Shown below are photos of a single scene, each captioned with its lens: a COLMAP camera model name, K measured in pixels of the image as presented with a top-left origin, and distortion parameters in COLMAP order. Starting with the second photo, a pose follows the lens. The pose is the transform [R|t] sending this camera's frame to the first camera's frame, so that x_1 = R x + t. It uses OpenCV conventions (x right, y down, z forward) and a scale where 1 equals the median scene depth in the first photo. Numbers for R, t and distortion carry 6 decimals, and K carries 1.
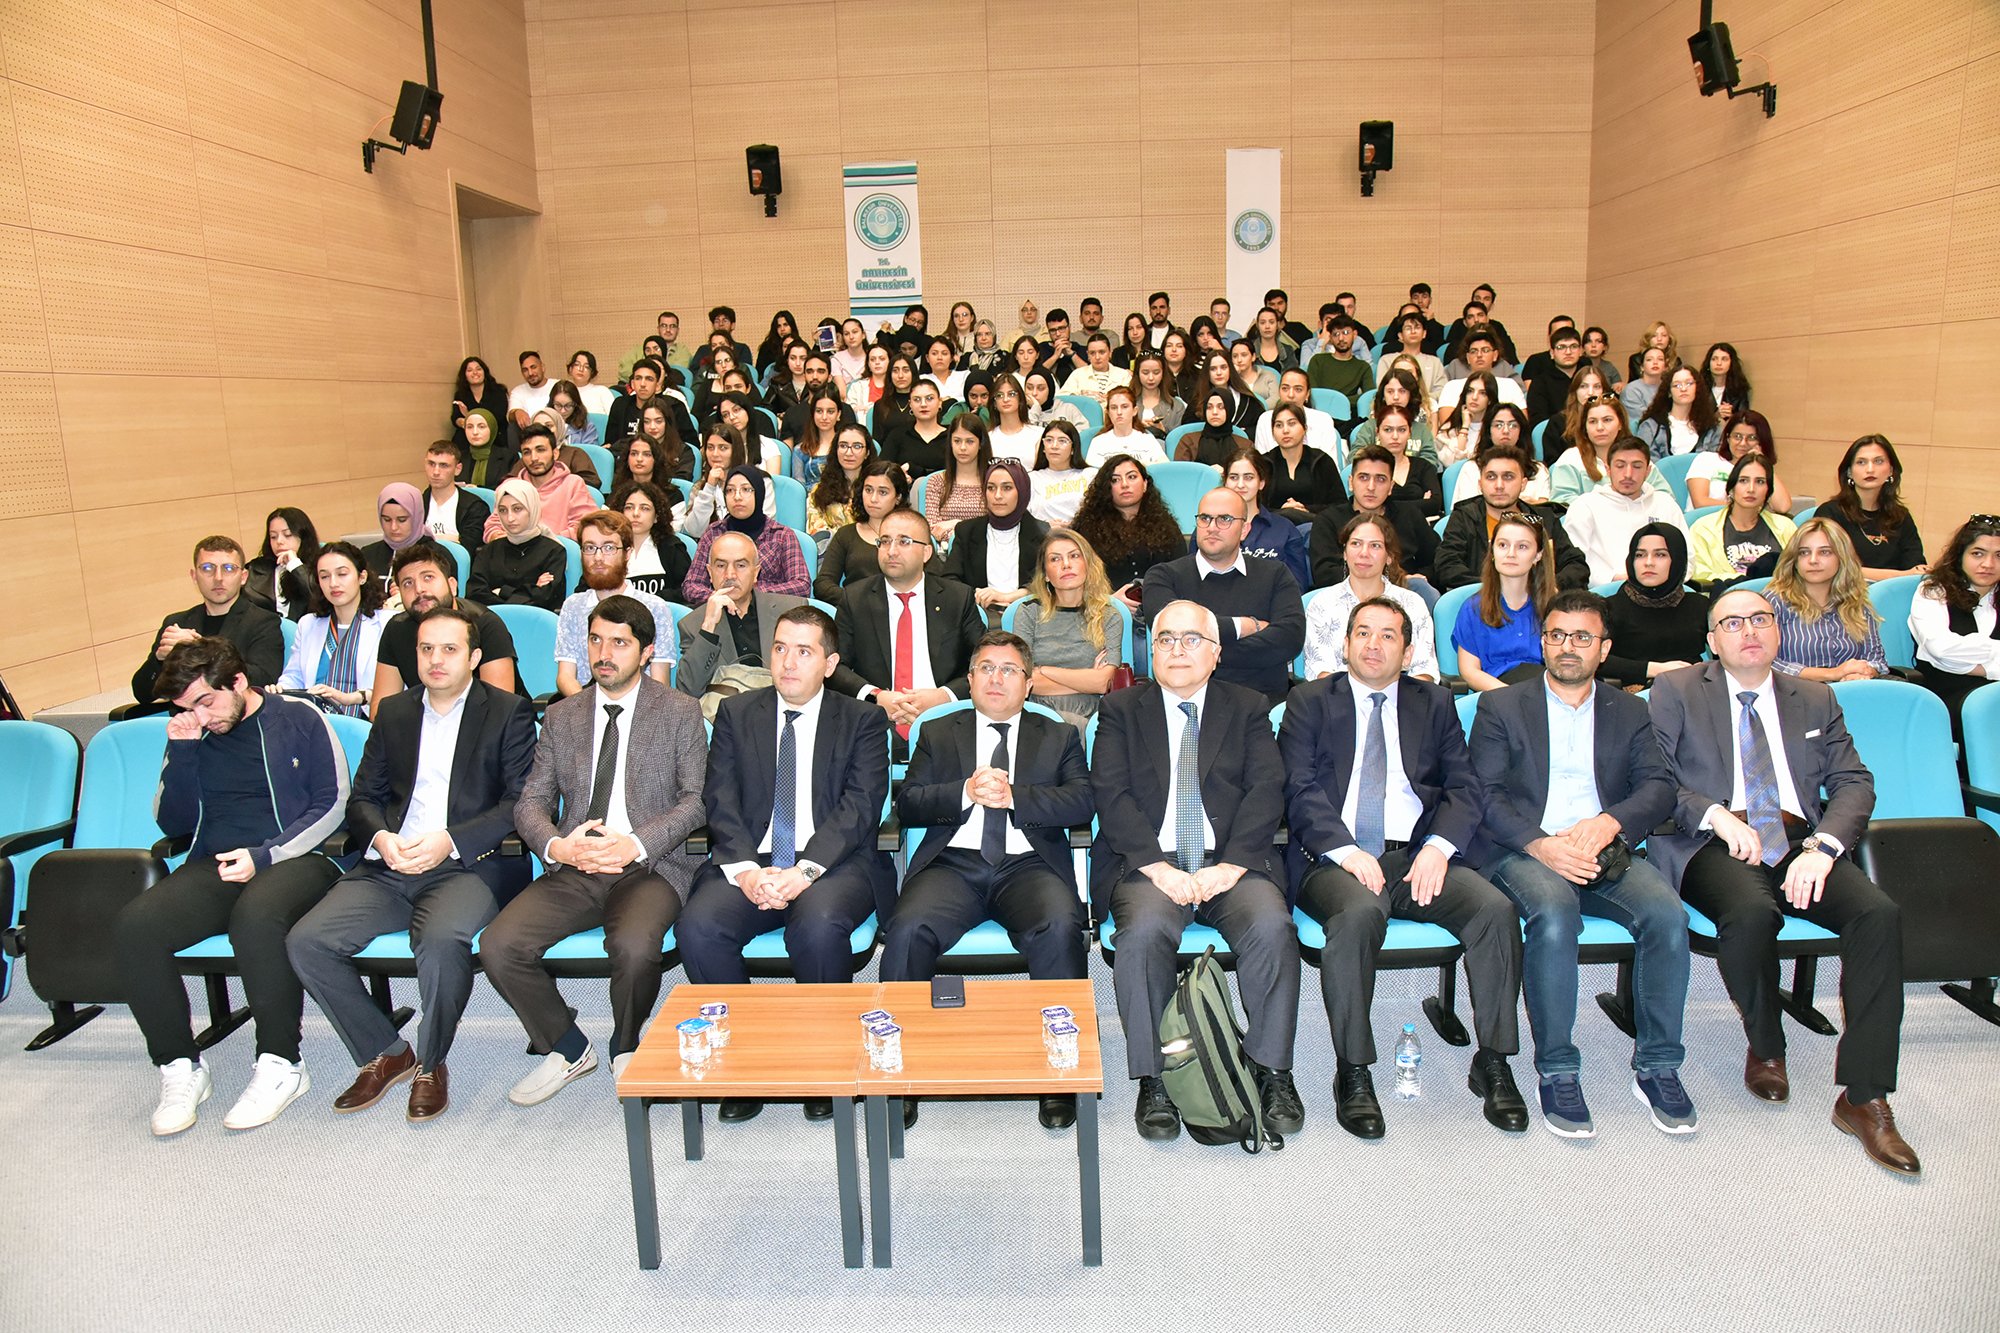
lens RADIAL K [[1356.2, 0, 991.4], [0, 1356.2, 692.4], [0, 0, 1]] dist [-0.111996, 0.059403]
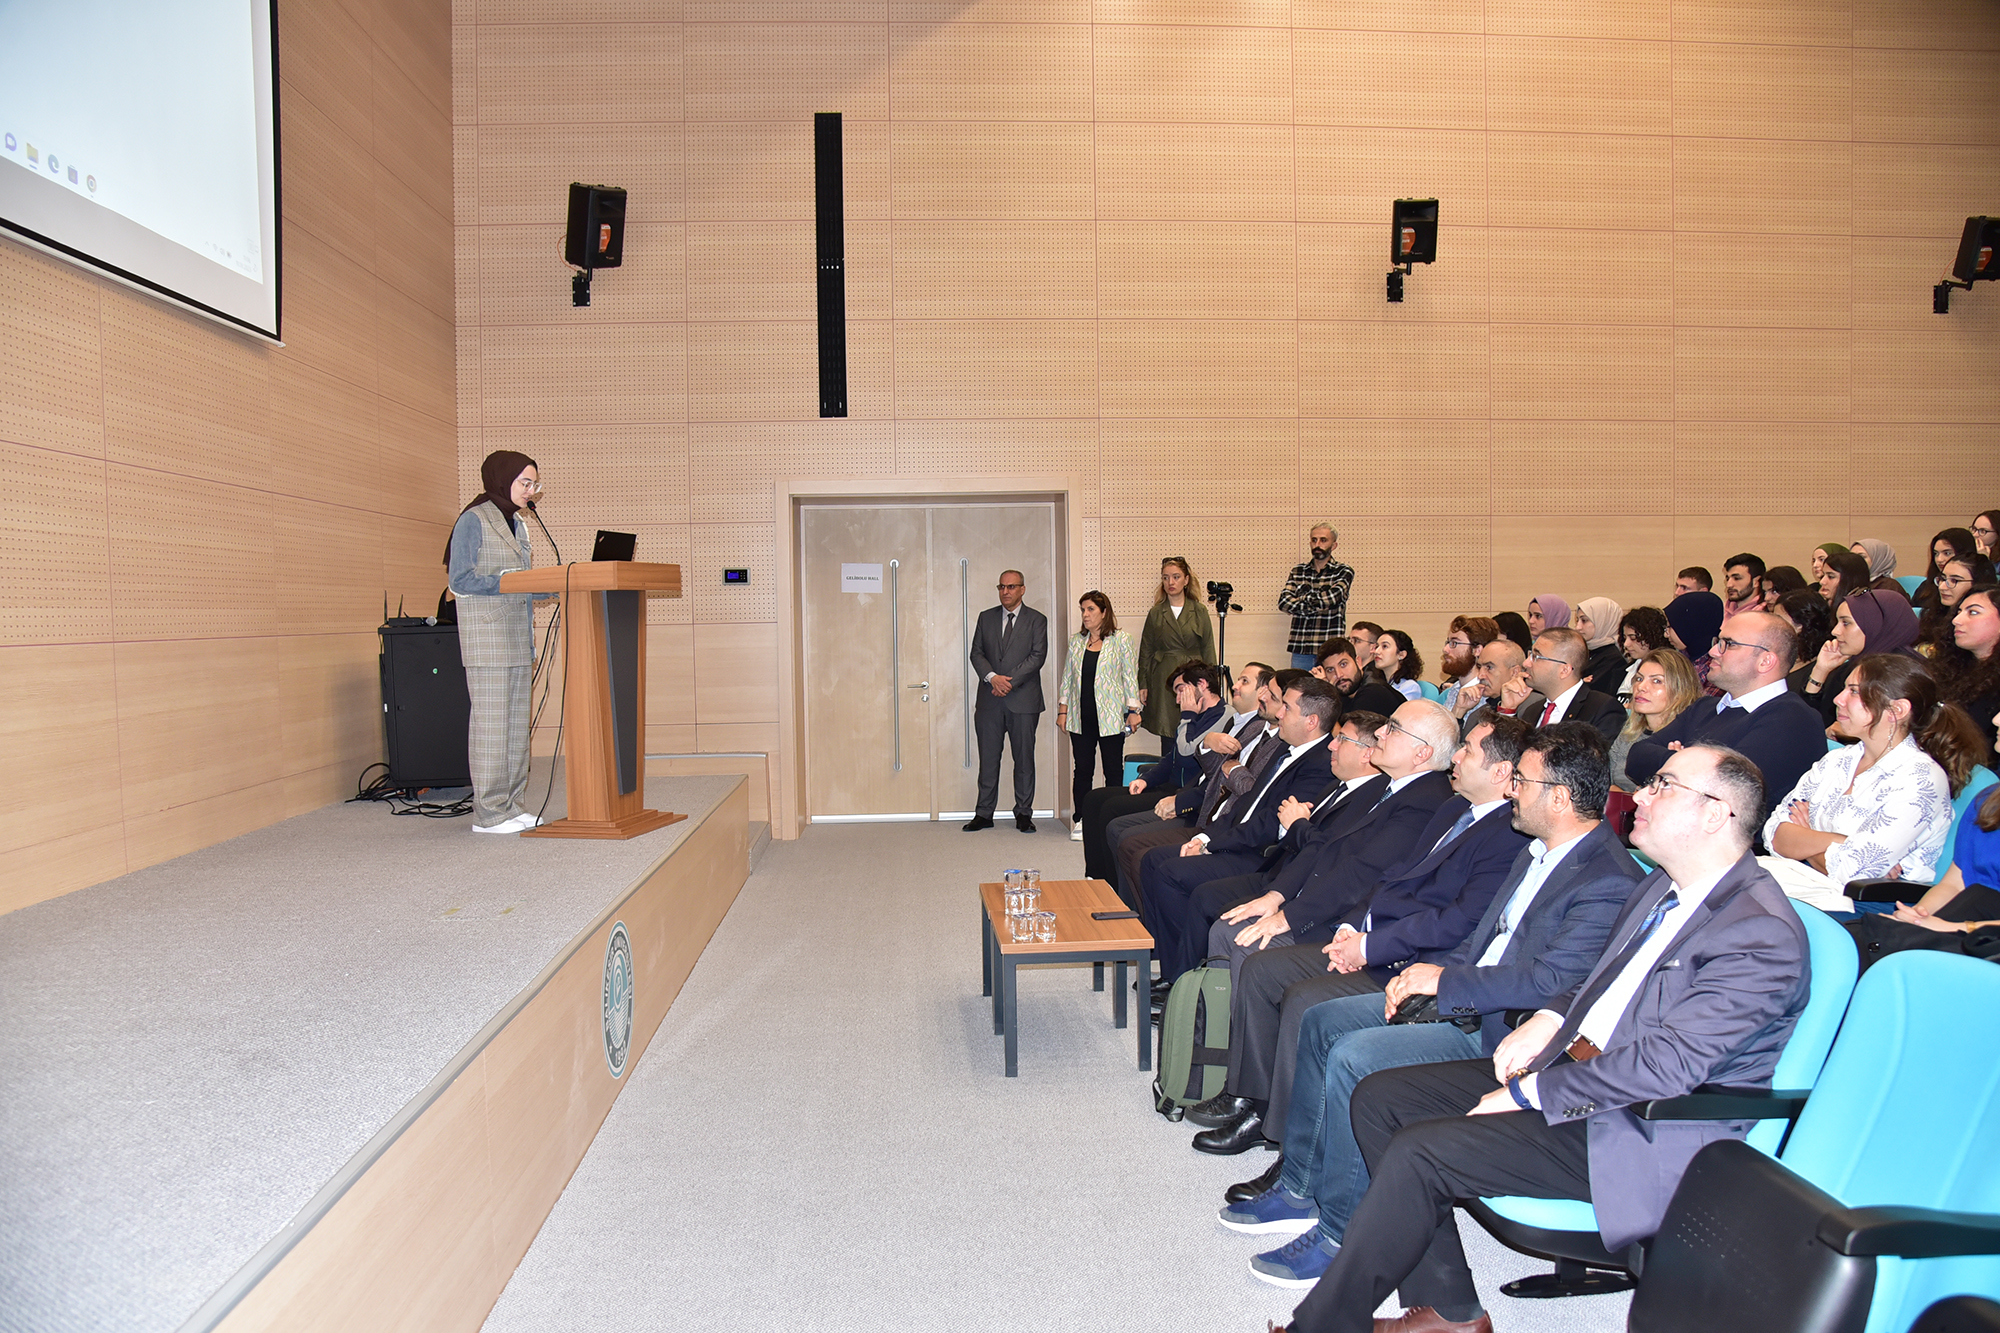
lens RADIAL K [[1356.2, 0, 991.4], [0, 1356.2, 692.4], [0, 0, 1]] dist [-0.111996, 0.059403]
pose [[0.095520, 0.090719, -0.991285, 0.452923], [-0.194732, 0.978300, 0.070766, -0.031252], [0.976194, 0.186275, 0.111113, 0.203915]]
